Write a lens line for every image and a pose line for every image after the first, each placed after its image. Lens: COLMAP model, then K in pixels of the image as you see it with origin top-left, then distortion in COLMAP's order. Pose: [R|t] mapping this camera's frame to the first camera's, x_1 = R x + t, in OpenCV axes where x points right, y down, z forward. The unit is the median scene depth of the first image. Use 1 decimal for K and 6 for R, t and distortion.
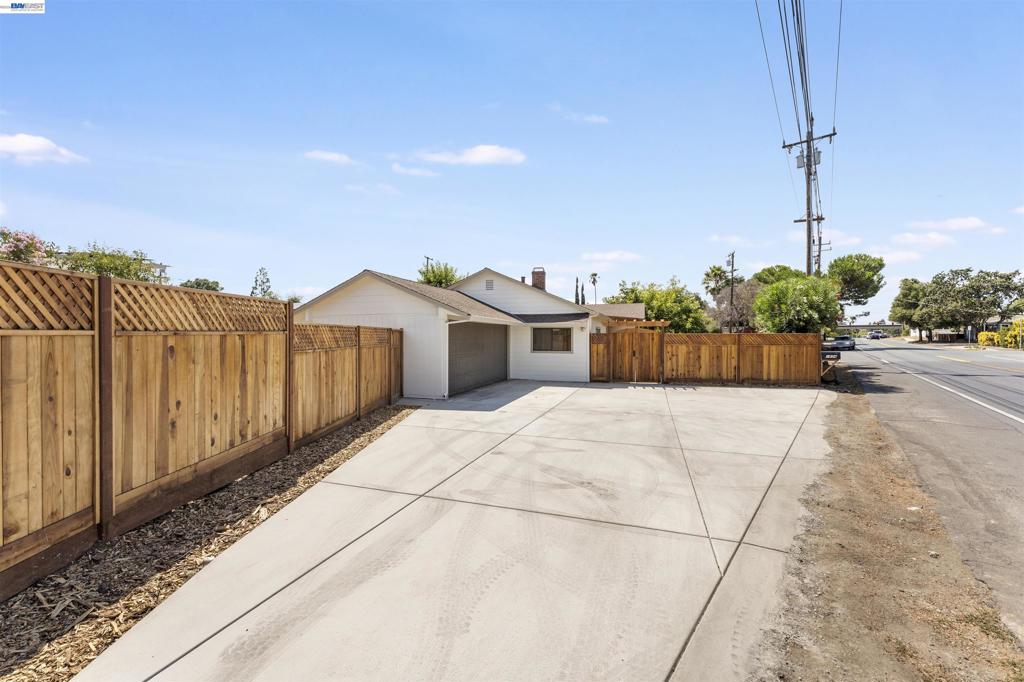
lens RADIAL K [[417.5, 0, 512.0], [0, 417.5, 341.0], [0, 0, 1]] dist [-0.000204, 0.000161]
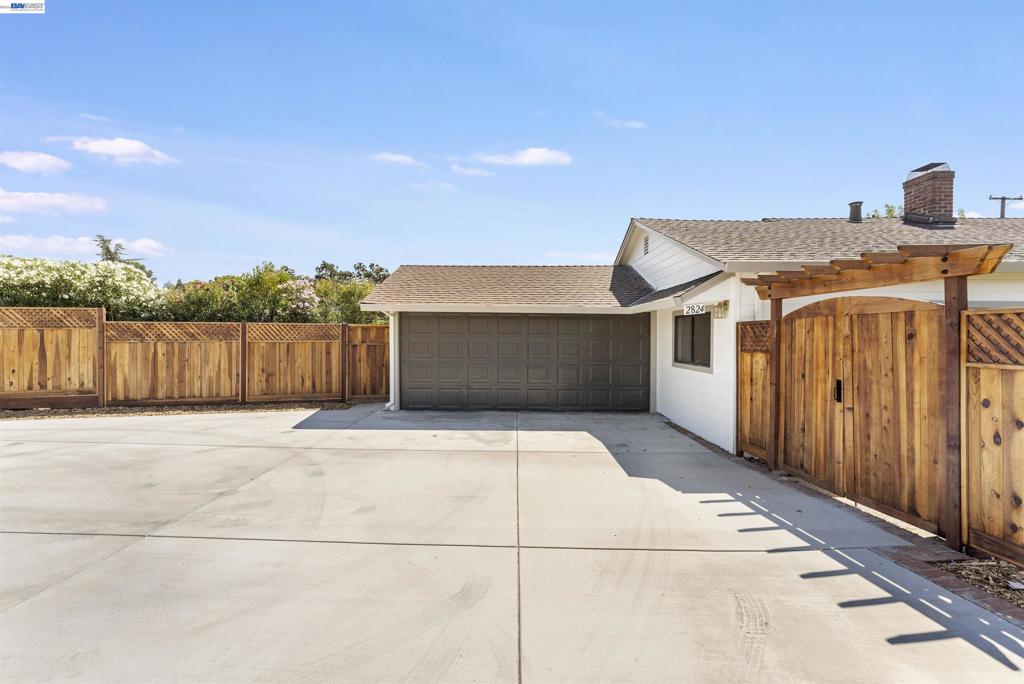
lens RADIAL K [[417.5, 0, 512.0], [0, 417.5, 342.0], [0, 0, 1]] dist [-0.000204, 0.000161]
pose [[0.284904, 0.006236, -0.958536, 0.659902], [-0.014640, 0.999891, 0.002154, 0.001328], [0.958444, 0.013419, 0.284964, 0.955451]]
